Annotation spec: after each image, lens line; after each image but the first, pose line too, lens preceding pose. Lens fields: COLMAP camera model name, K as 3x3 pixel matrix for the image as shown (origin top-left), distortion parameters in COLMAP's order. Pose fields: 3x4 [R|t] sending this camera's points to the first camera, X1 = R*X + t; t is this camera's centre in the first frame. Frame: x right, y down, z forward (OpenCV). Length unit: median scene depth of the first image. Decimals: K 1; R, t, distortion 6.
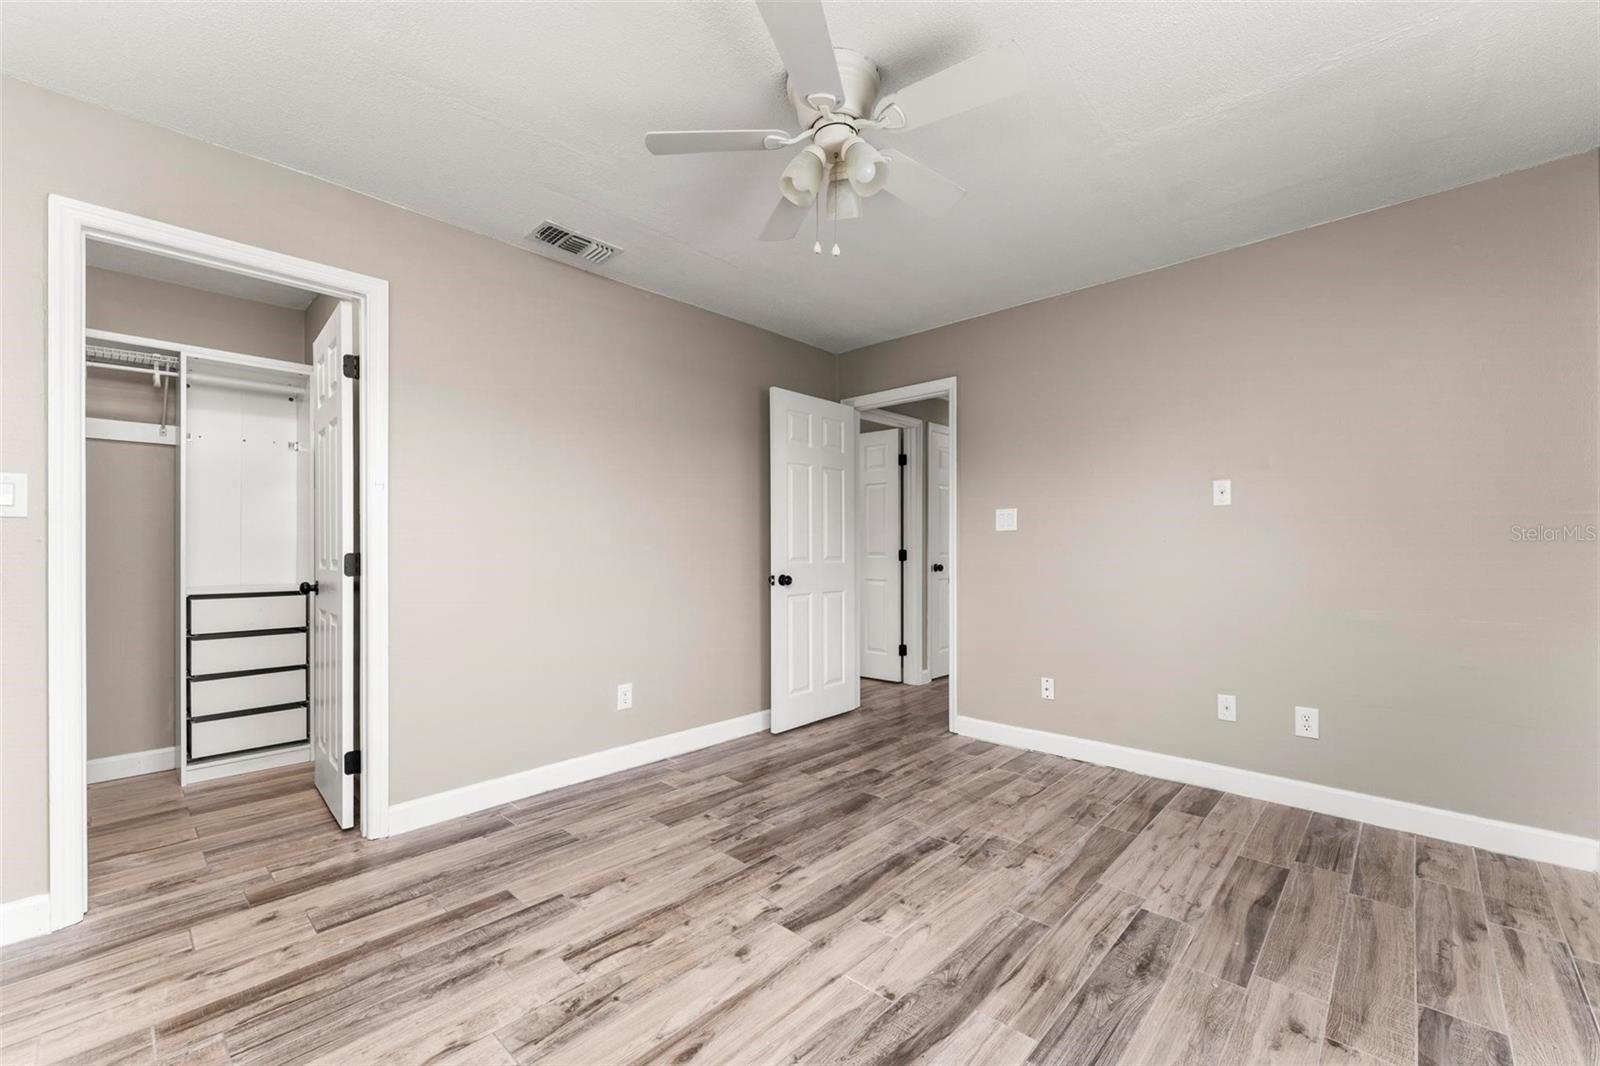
lens RADIAL K [[648.3, 0, 814.5], [0, 648.3, 540.6], [0, 0, 1]] dist [0.001019, -0.000227]
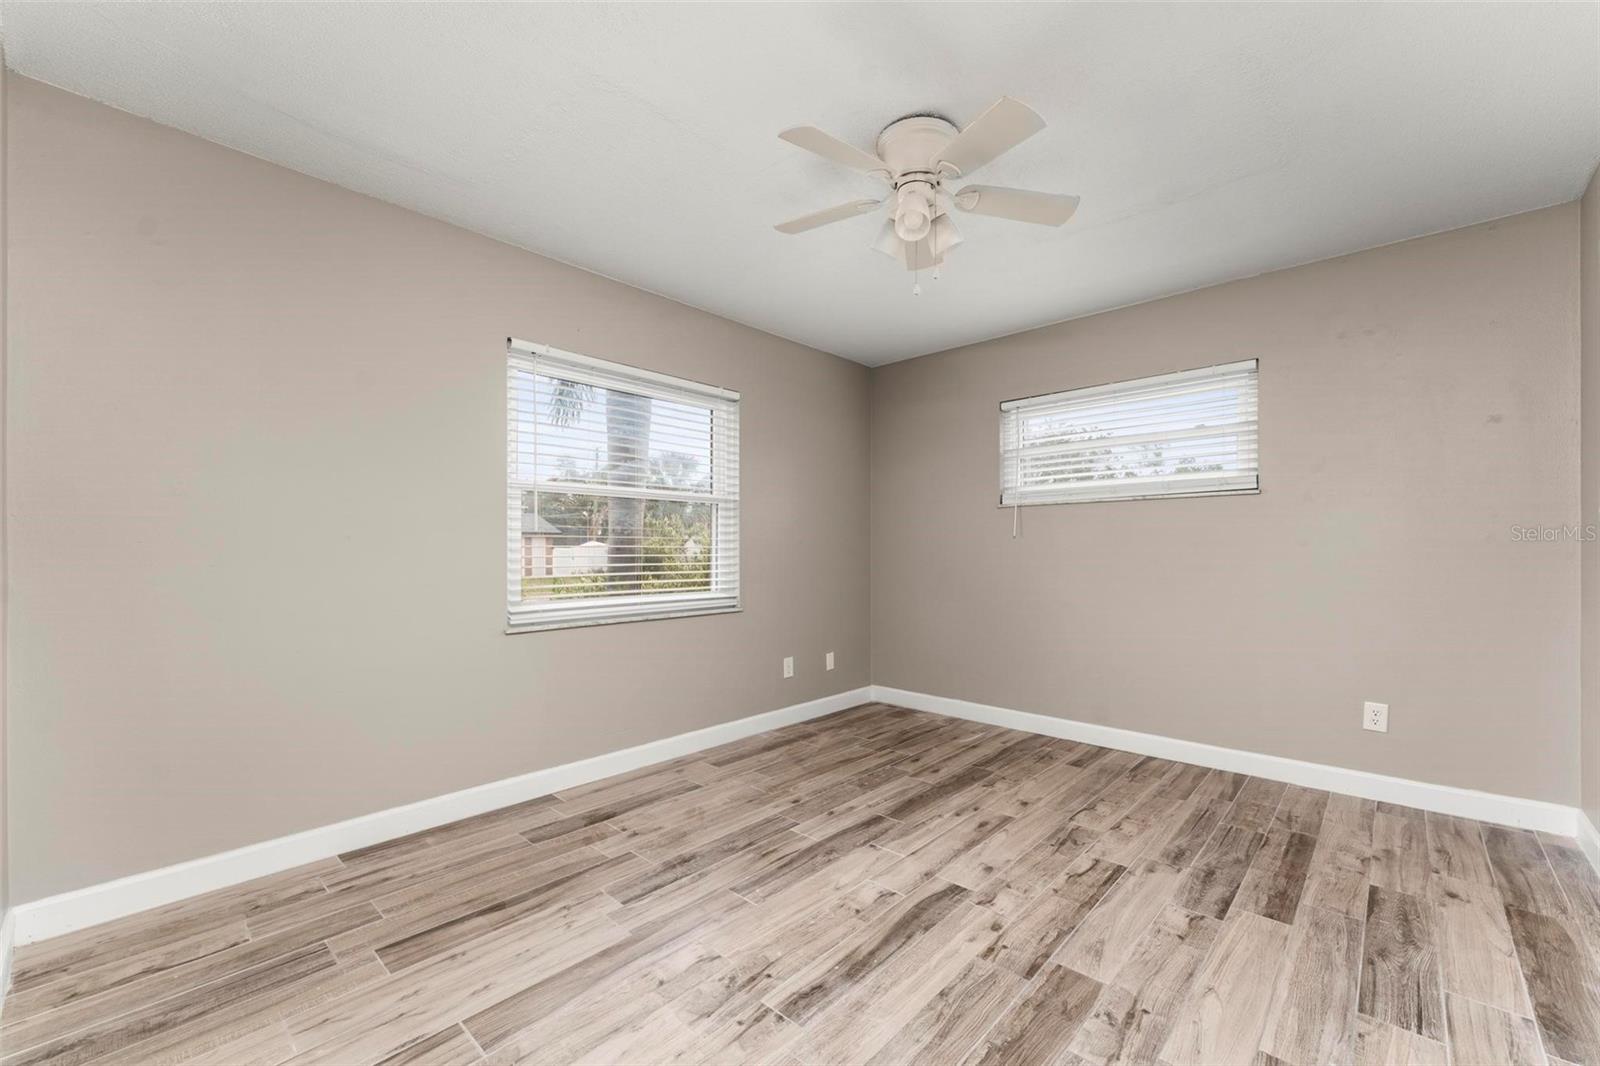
lens RADIAL K [[648.3, 0, 821.0], [0, 648.3, 541.2], [0, 0, 1]] dist [0.001019, -0.000227]
pose [[-0.999834, 0.003636, -0.017869, 0.207666], [0.004112, 0.999636, -0.026664, 0.024360], [0.017766, -0.026733, -0.999485, 2.008142]]
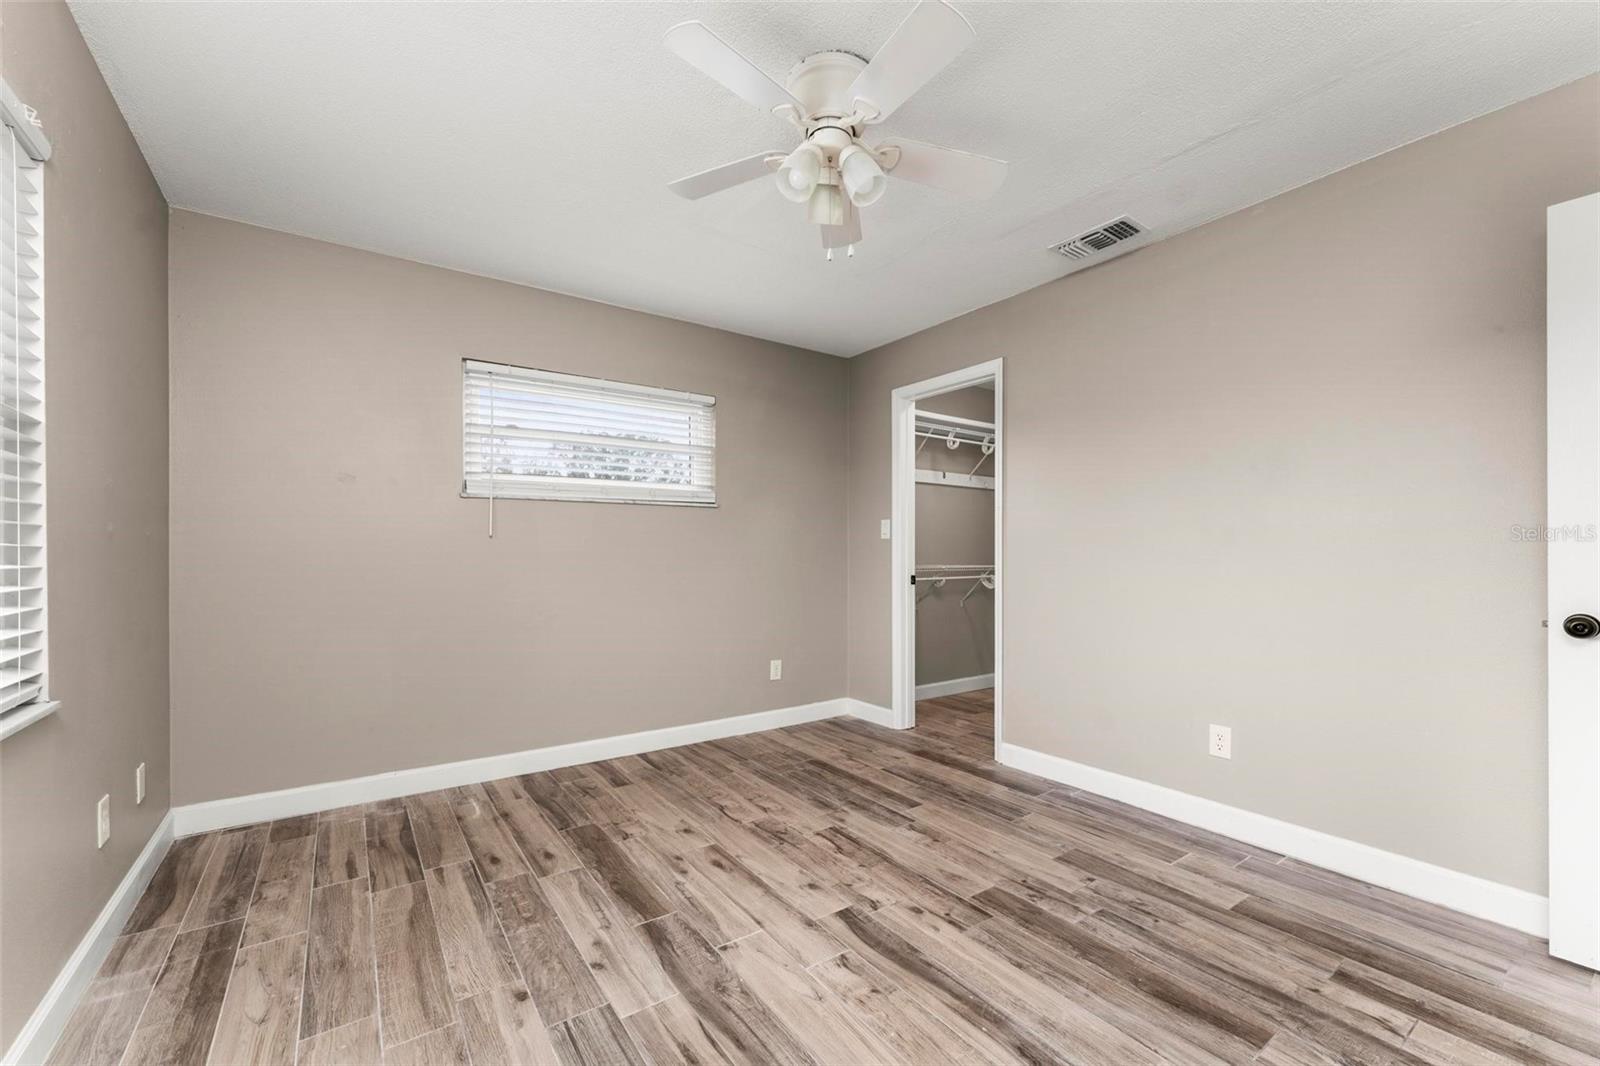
lens RADIAL K [[648.3, 0, 806.2], [0, 648.3, 549.9], [0, 0, 1]] dist [0.001019, -0.000227]
pose [[-0.203169, -0.001650, -0.979142, 0.954065], [0.011954, 0.999920, -0.004166, 0.008044], [0.979071, -0.012551, -0.203133, 1.095909]]
